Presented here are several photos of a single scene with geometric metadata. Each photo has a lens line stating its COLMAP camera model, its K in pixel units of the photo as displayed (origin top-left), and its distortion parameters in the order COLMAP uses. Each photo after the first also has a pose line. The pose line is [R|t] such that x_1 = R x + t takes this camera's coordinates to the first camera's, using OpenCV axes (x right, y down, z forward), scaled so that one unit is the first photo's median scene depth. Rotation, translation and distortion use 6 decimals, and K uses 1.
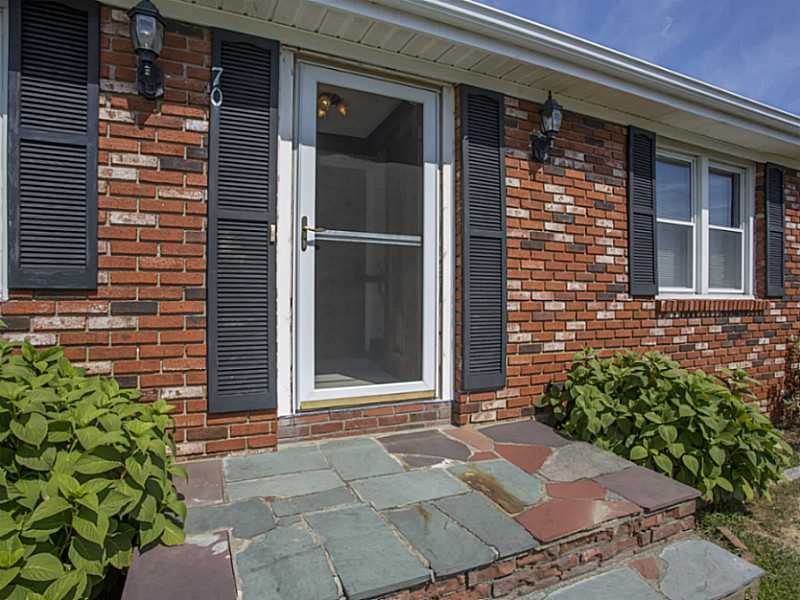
lens RADIAL K [[441.0, 0, 400.0], [0, 441.0, 300.0], [0, 0, 1]] dist [0.000981, -0.000214]
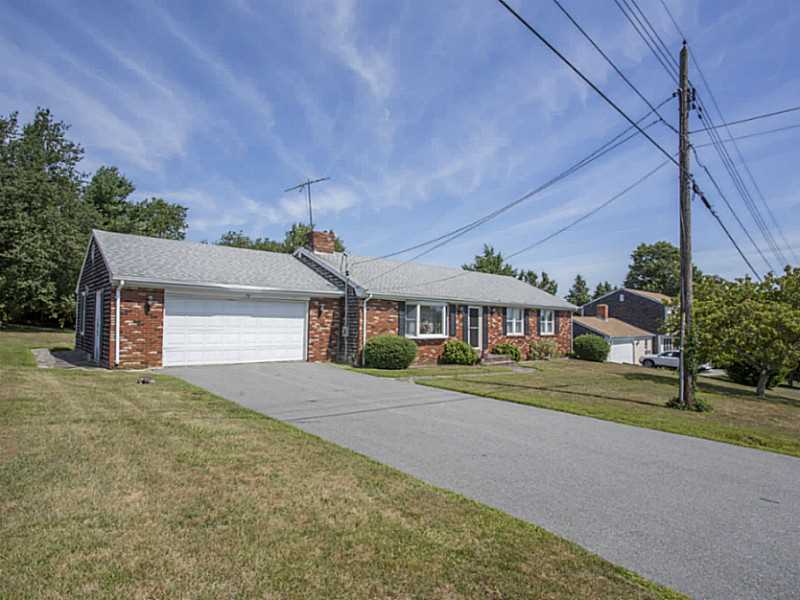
lens RADIAL K [[441.0, 0, 400.0], [0, 441.0, 300.0], [0, 0, 1]] dist [0.000981, -0.000214]
pose [[0.951209, 0.031122, 0.306973, -2.937629], [-0.015925, 0.998526, -0.051887, -0.165543], [-0.308136, 0.044467, 0.950303, -4.723097]]
